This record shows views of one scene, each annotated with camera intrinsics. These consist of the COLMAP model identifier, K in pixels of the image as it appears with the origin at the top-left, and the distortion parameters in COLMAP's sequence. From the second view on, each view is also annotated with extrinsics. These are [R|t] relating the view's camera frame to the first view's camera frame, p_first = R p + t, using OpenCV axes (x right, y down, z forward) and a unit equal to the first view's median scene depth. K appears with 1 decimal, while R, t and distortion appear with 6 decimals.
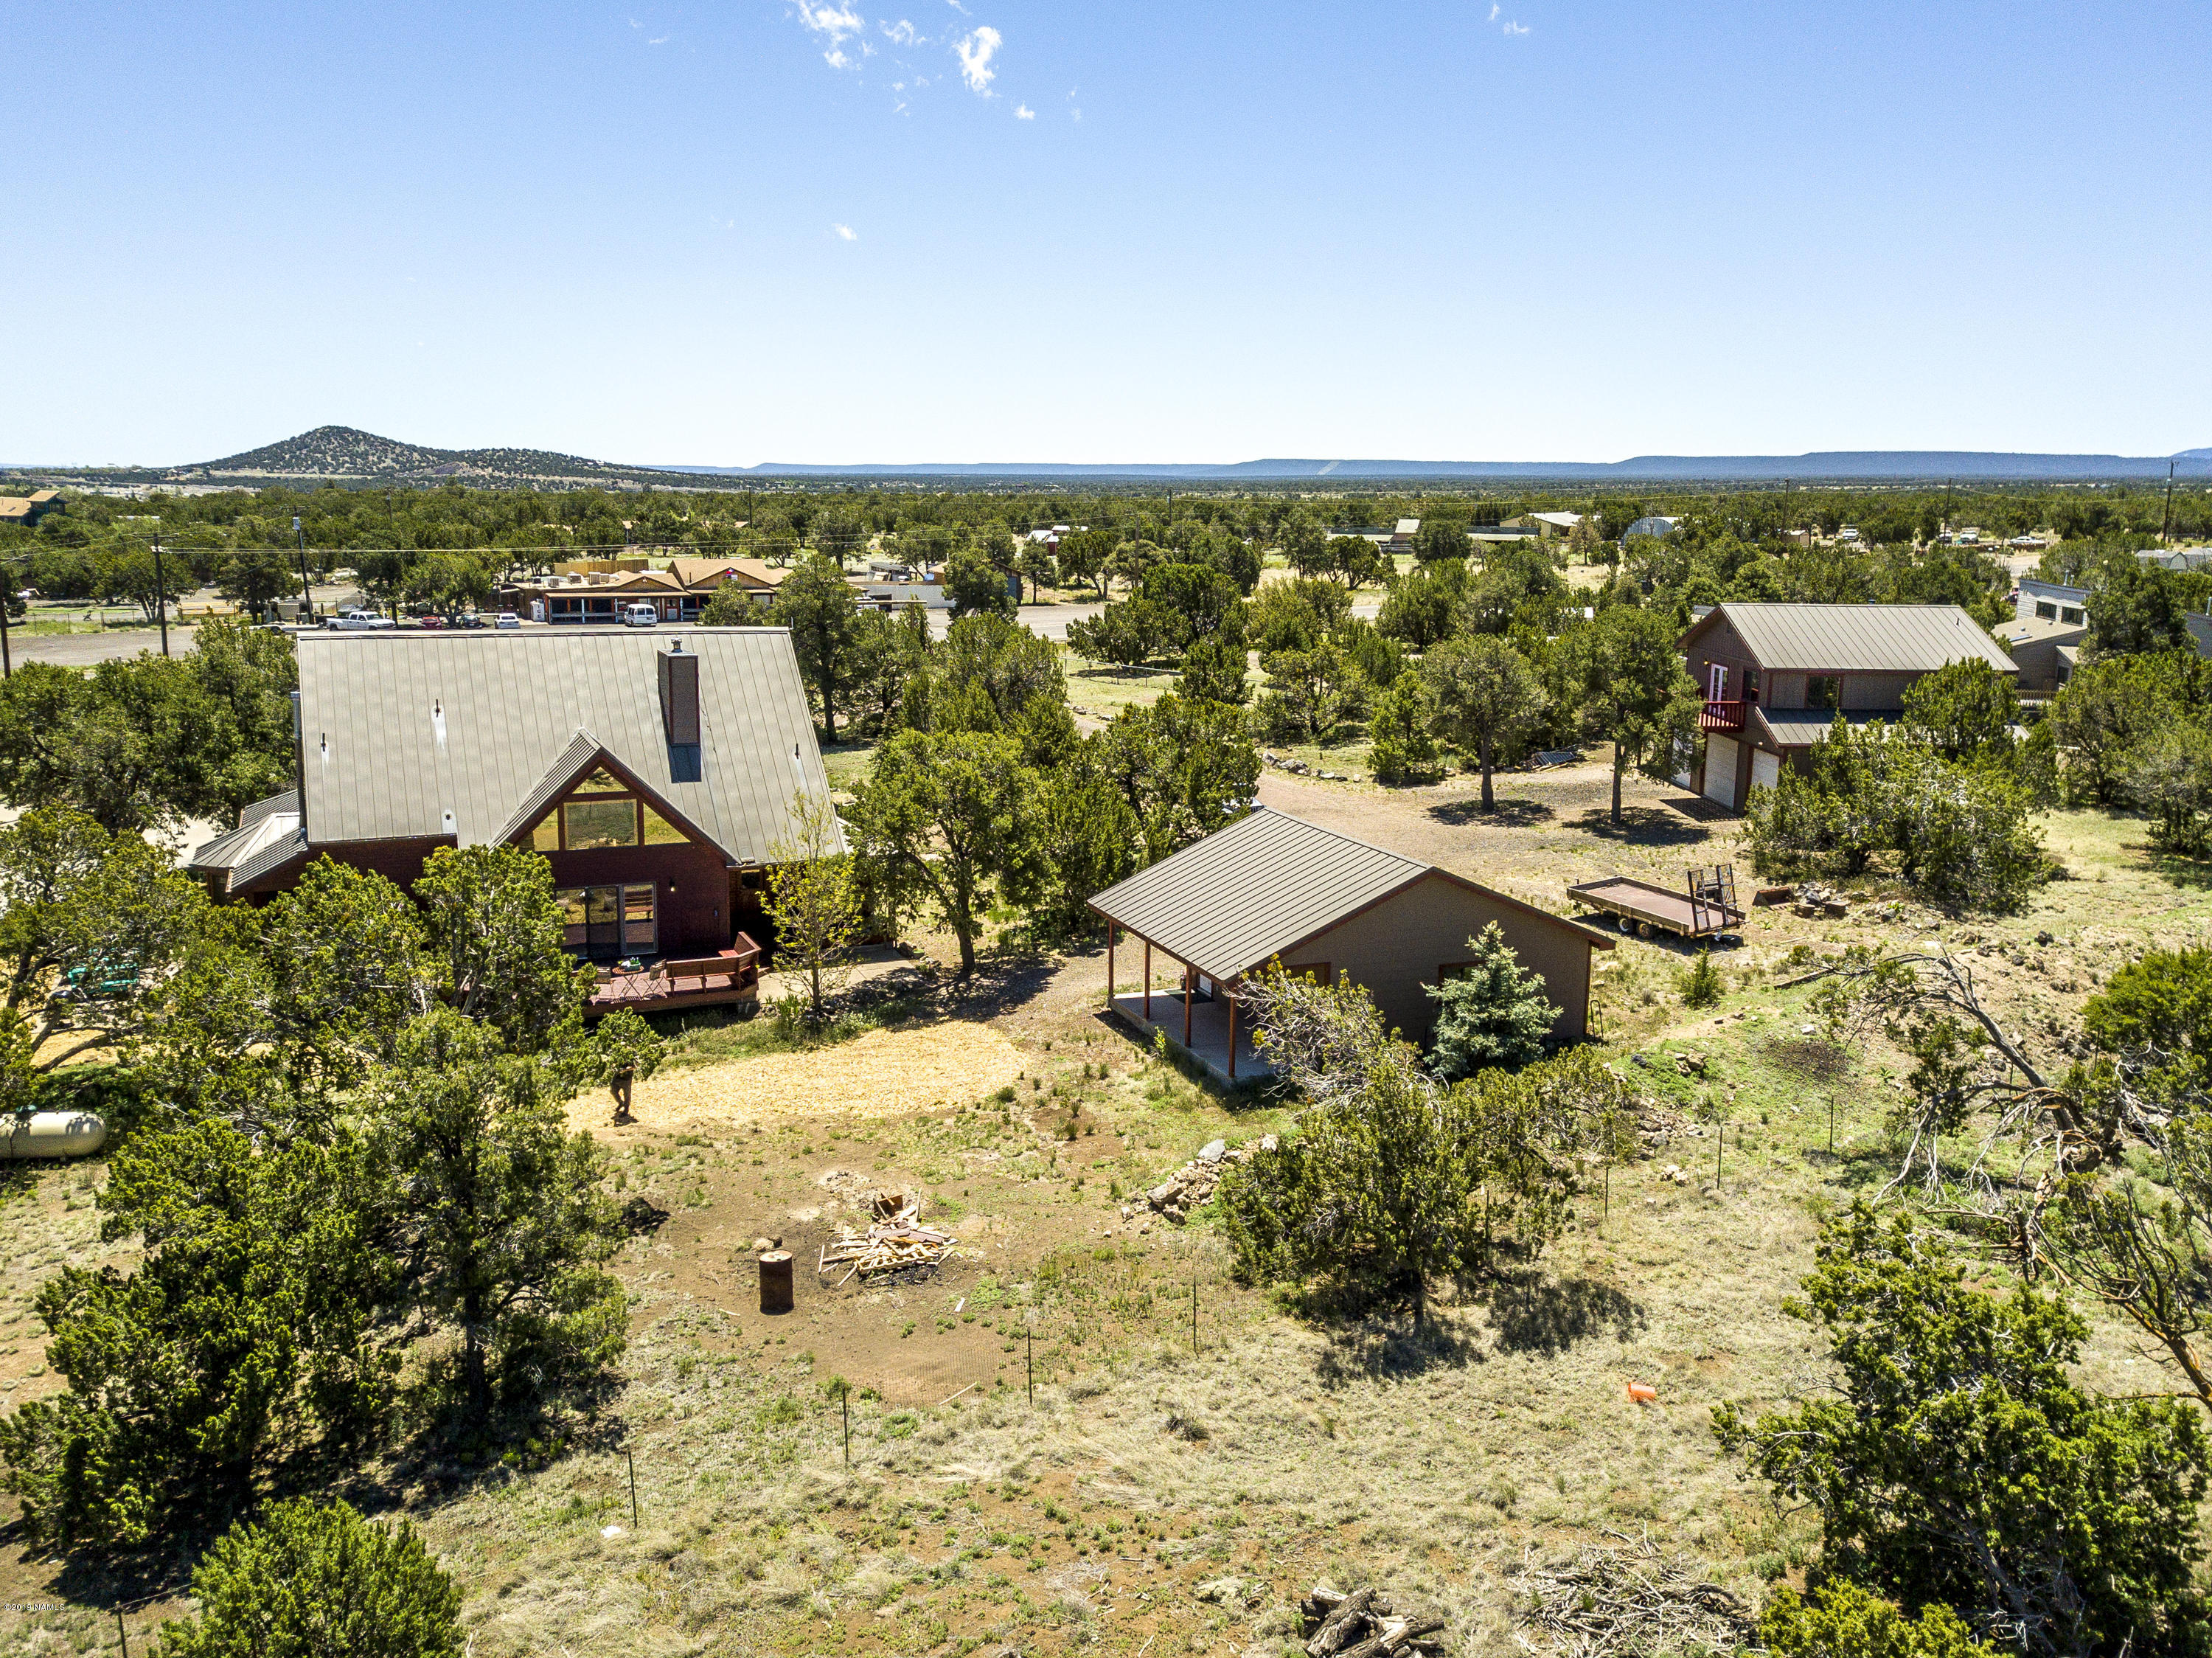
lens RADIAL K [[1746.5, 0, 1113.7], [0, 1746.5, 825.9], [0, 0, 1]] dist [0.034745, -0.016567]
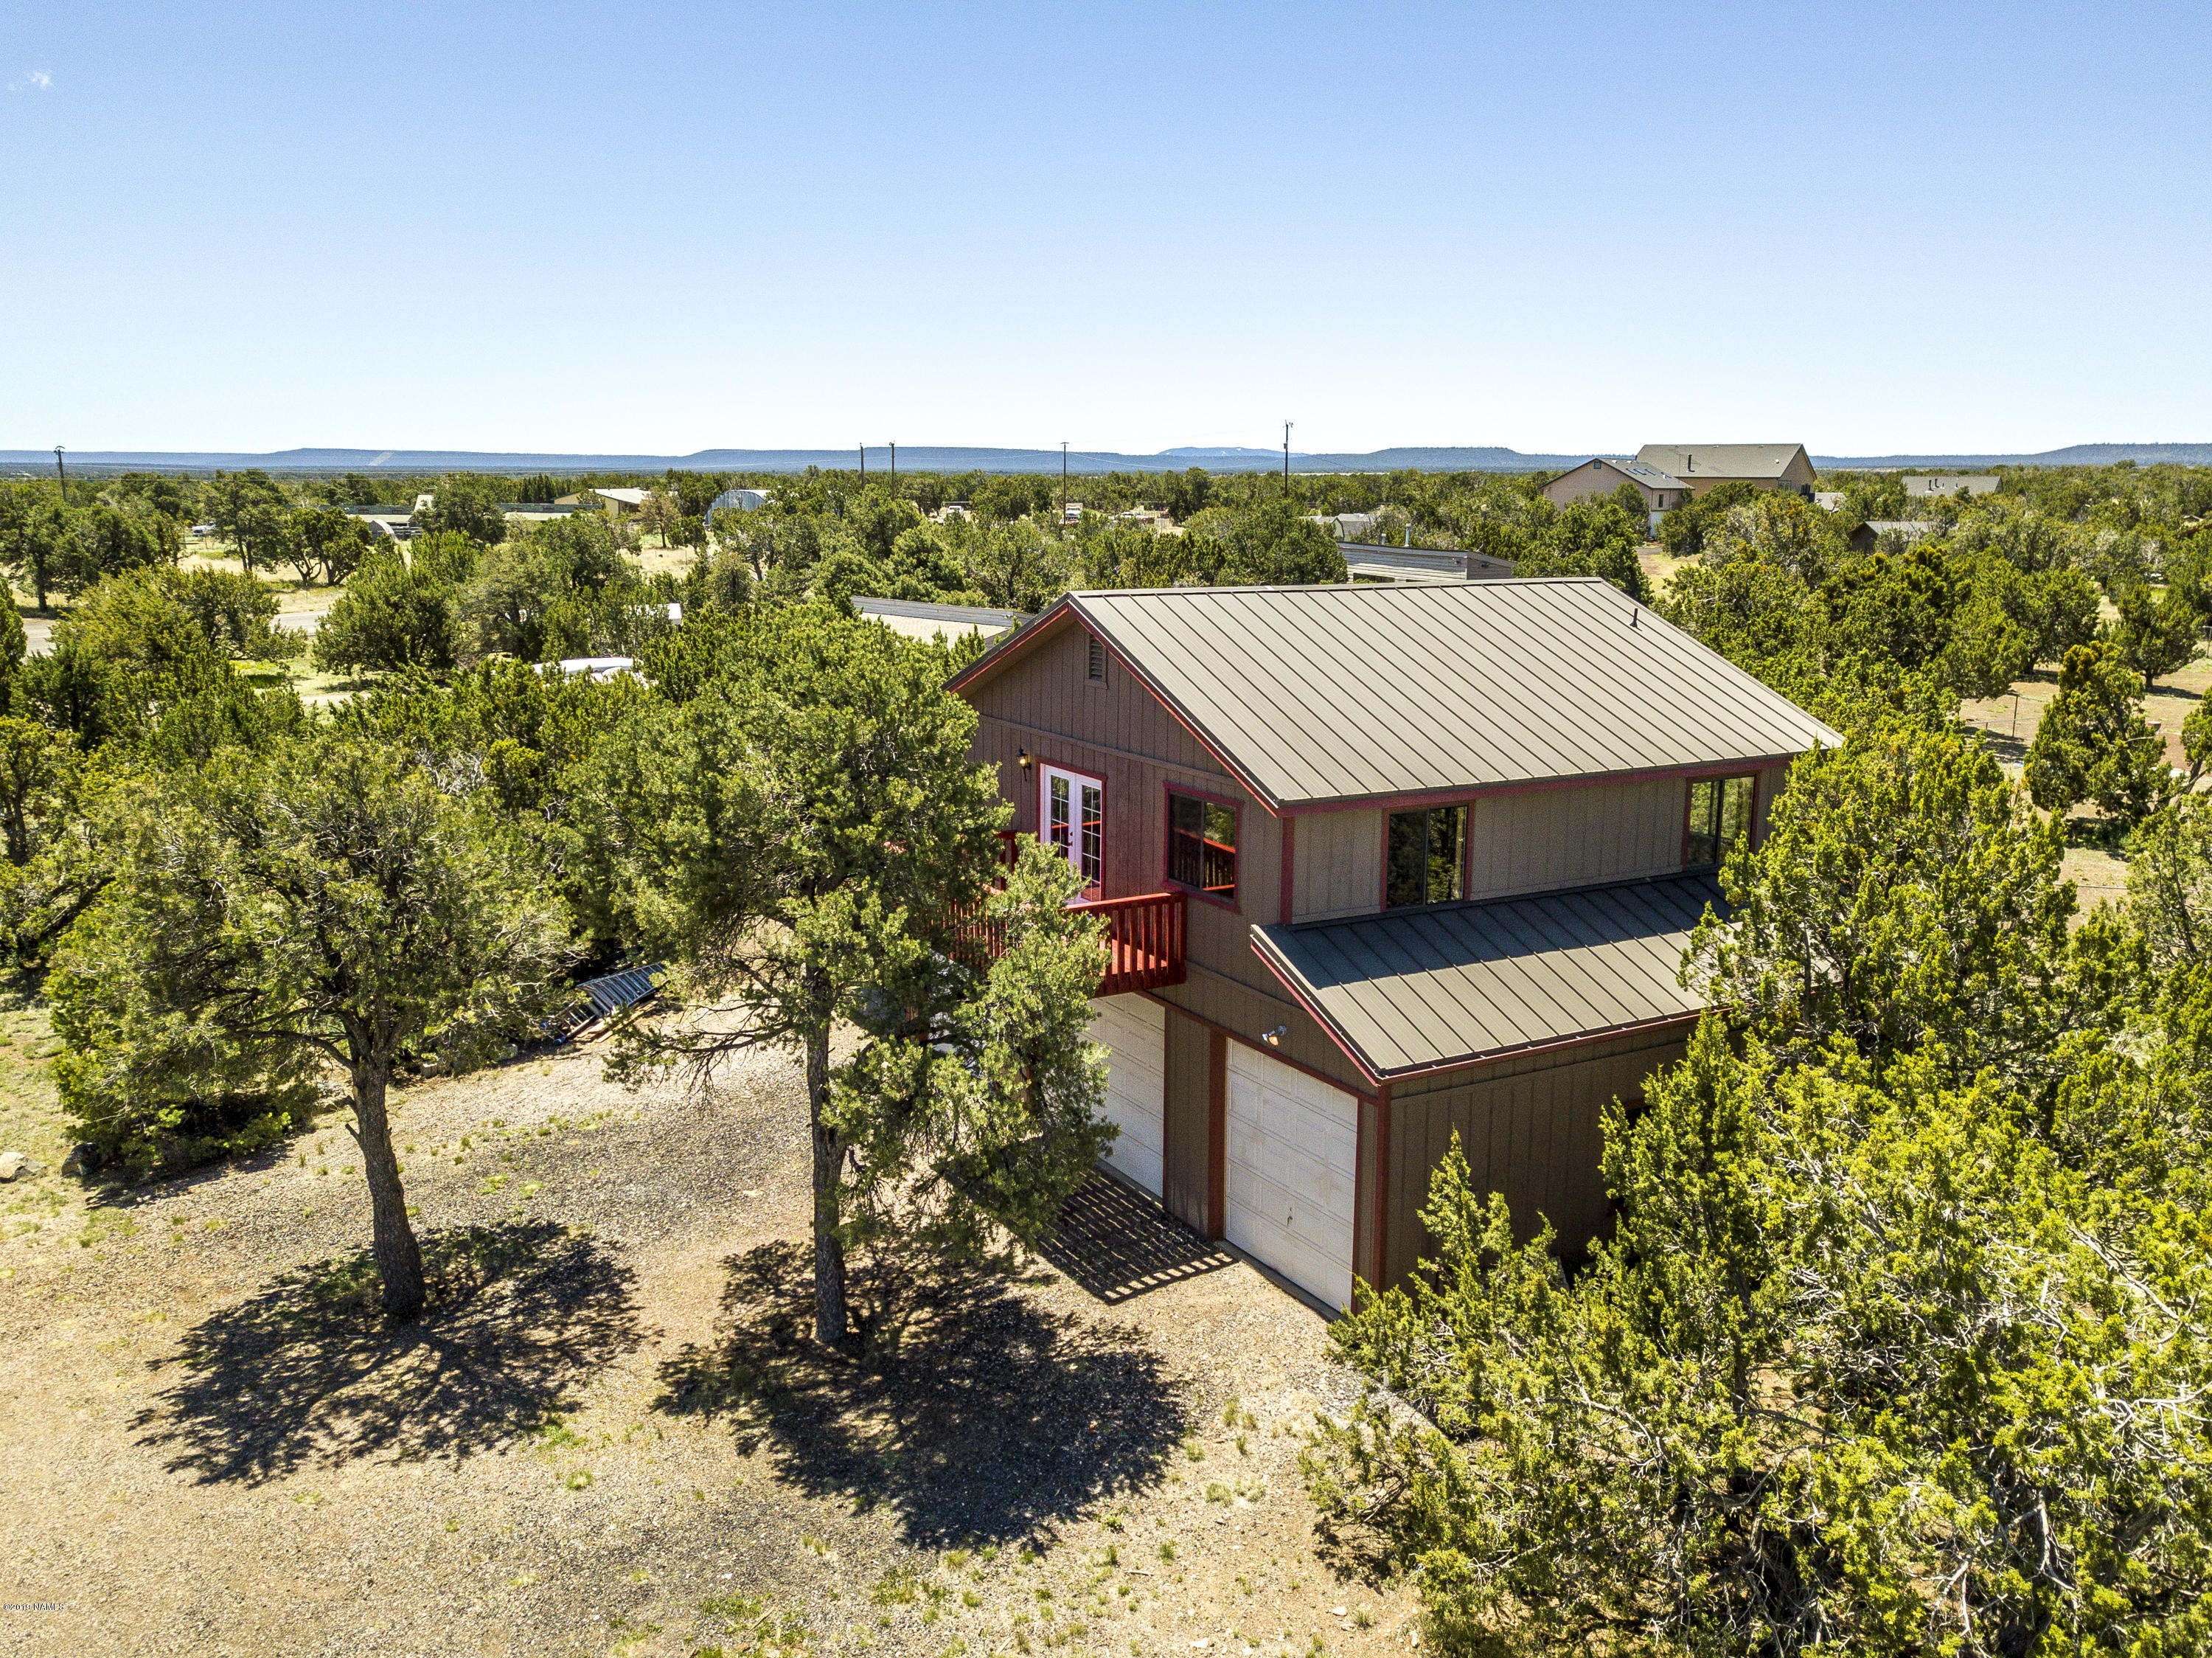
lens RADIAL K [[1746.5, 0, 1113.7], [0, 1746.5, 825.9], [0, 0, 1]] dist [0.034745, -0.016567]
pose [[0.873570, -0.094480, 0.477441, 0.095180], [0.092566, 0.995324, 0.027596, -0.045303], [-0.477815, 0.020087, 0.878231, 0.350841]]
